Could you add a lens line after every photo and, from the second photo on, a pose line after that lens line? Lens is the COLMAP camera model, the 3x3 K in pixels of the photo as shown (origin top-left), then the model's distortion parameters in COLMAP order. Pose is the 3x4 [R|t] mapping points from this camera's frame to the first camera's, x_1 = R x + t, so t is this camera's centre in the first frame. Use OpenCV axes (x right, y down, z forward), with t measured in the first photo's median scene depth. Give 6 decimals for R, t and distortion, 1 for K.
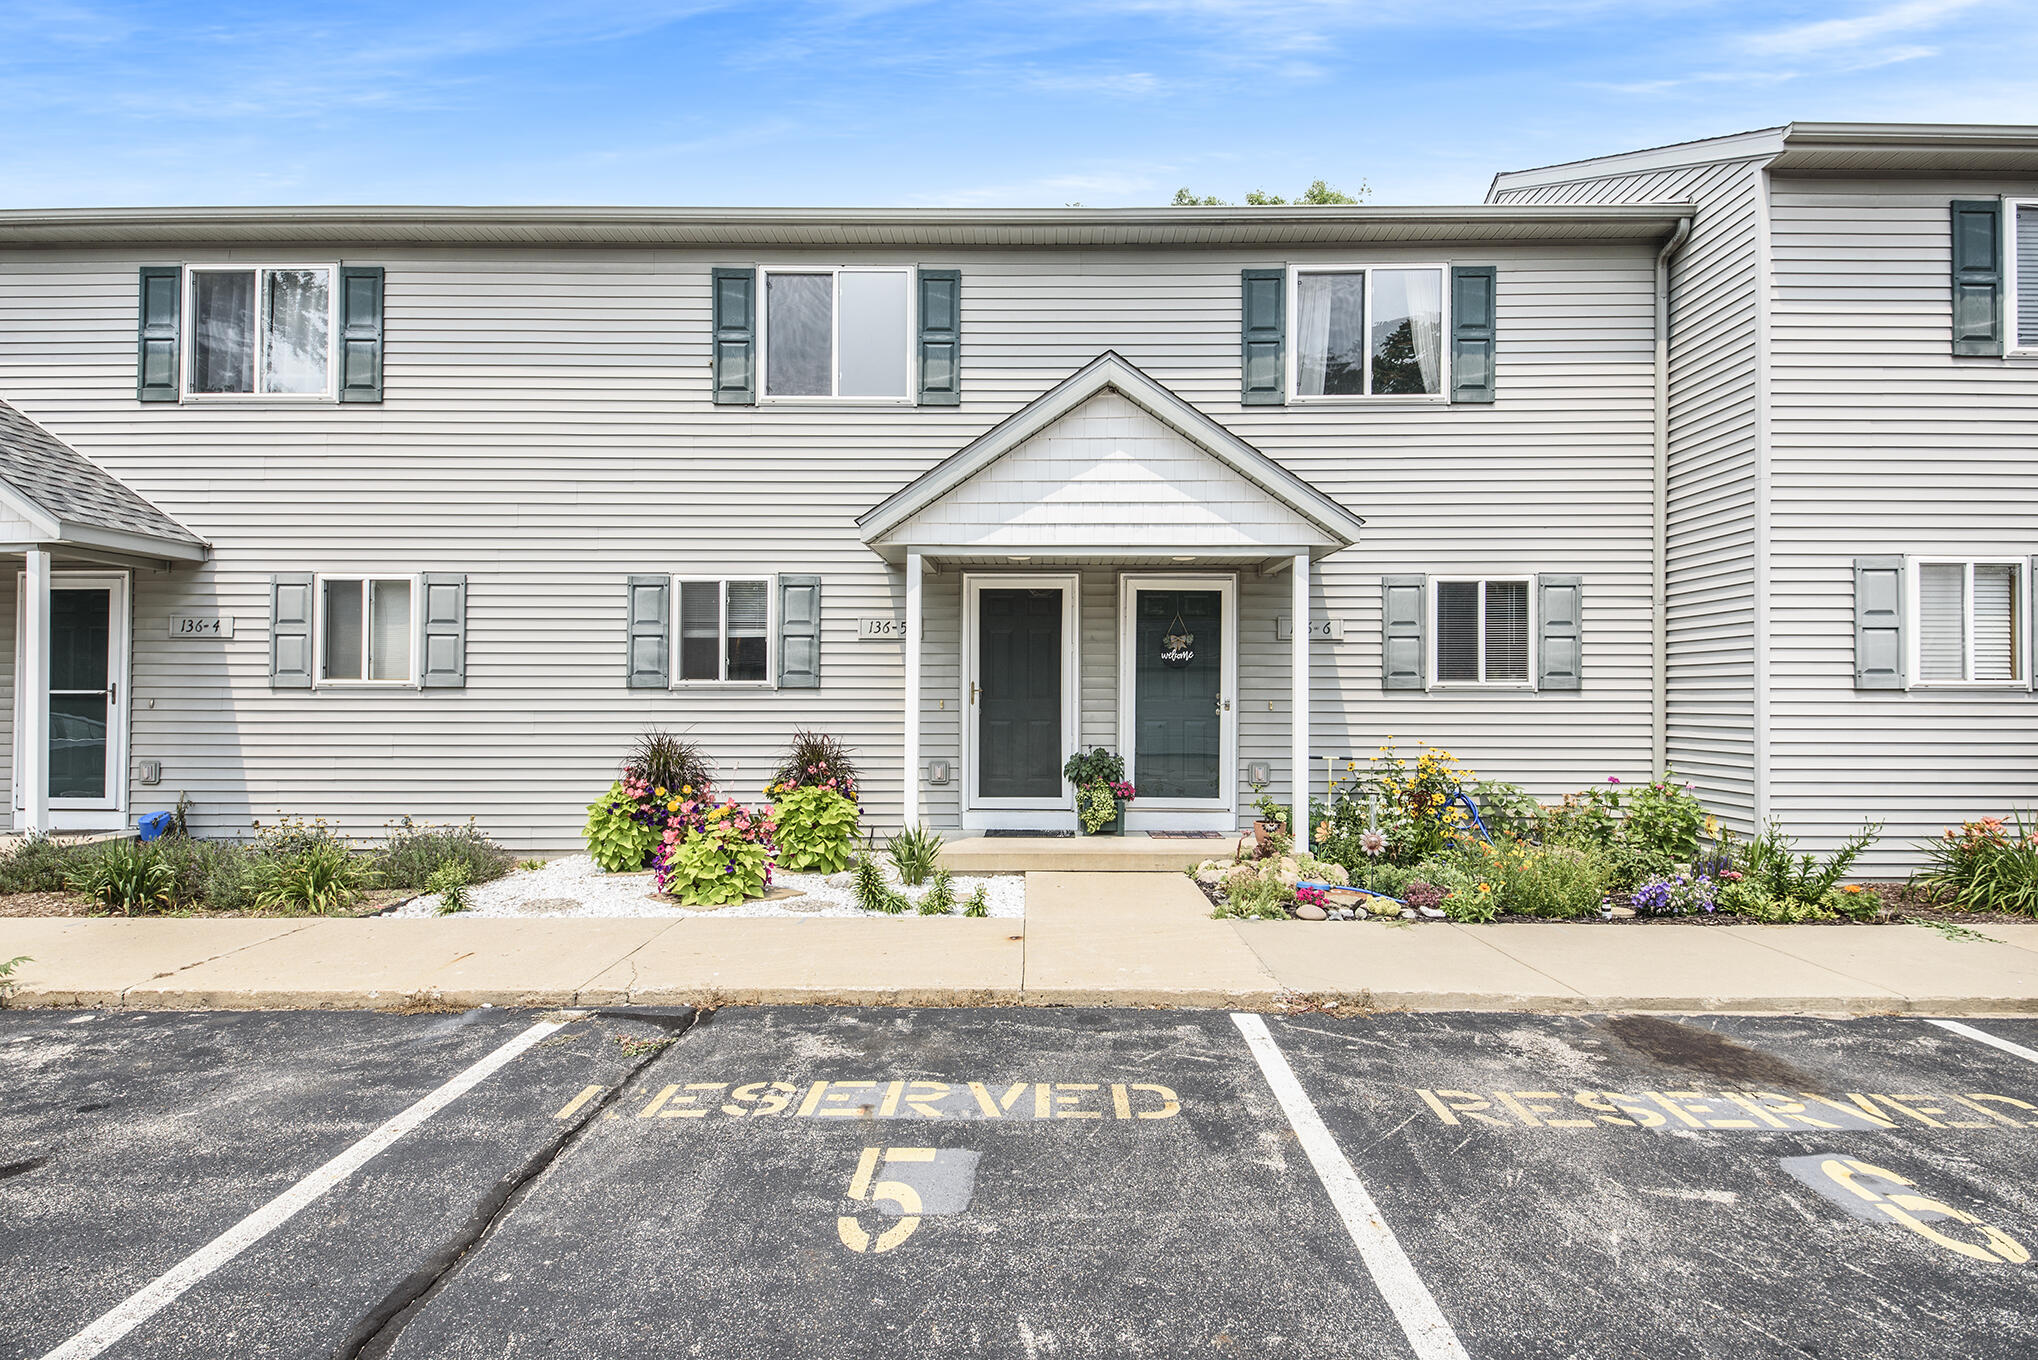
lens RADIAL K [[1103.8, 0, 1024.0], [0, 1103.8, 681.9], [0, 0, 1]] dist [-0.000773, 0.000051]
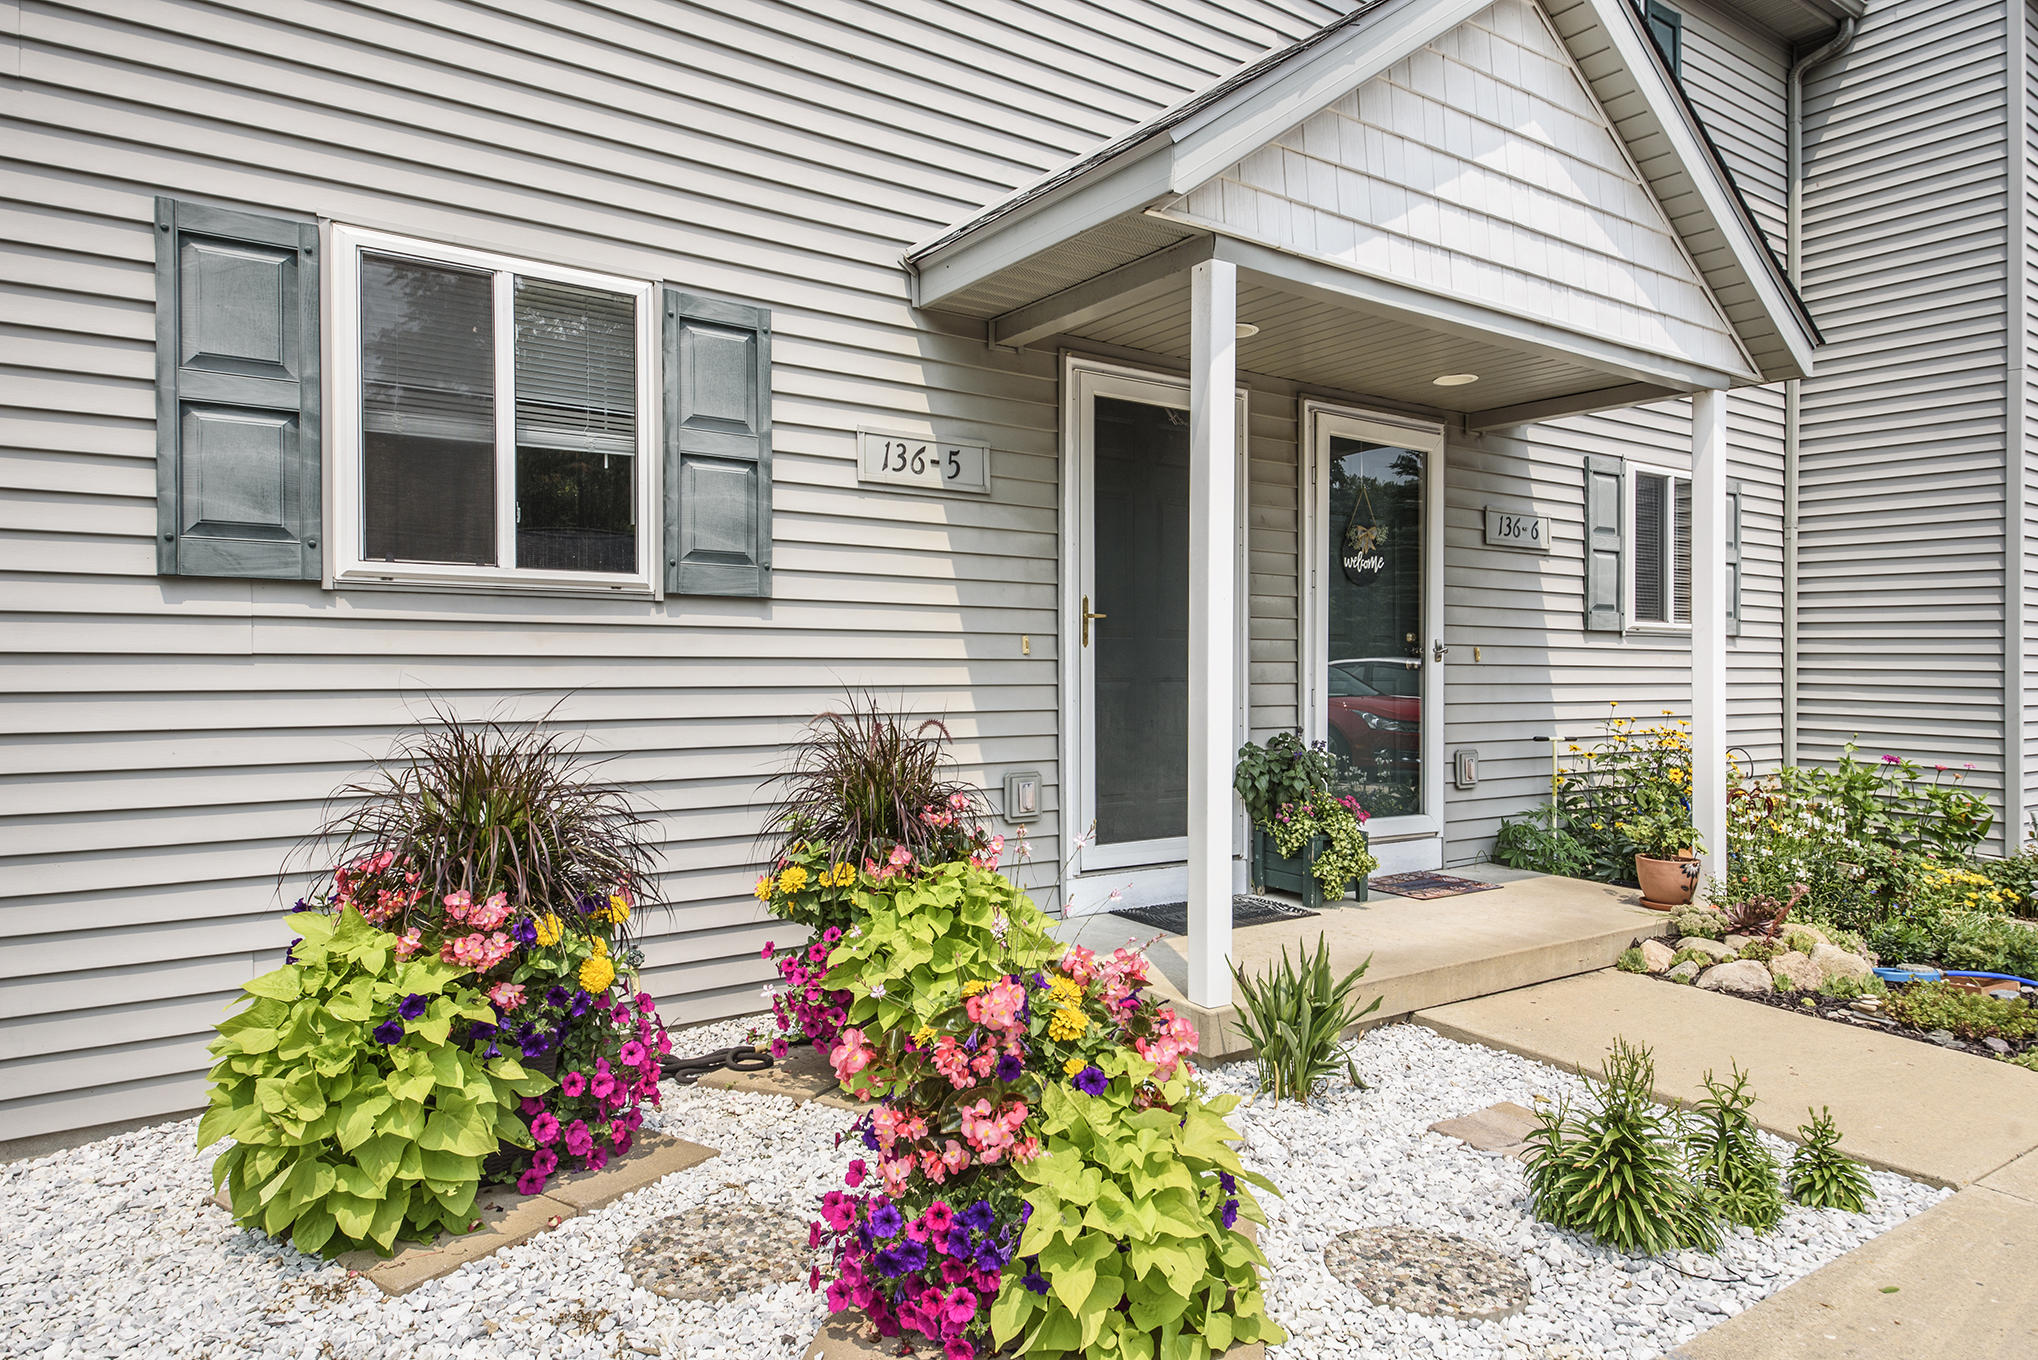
lens RADIAL K [[1247.7, 0, 1021.6], [0, 1247.7, 686.5], [0, 0, 1]] dist [0.024057, 0.000615]
pose [[0.814809, -0.006176, 0.579697, -0.369019], [-0.015434, 0.999358, 0.032340, 0.020711], [-0.579525, -0.035298, 0.814190, 0.587662]]
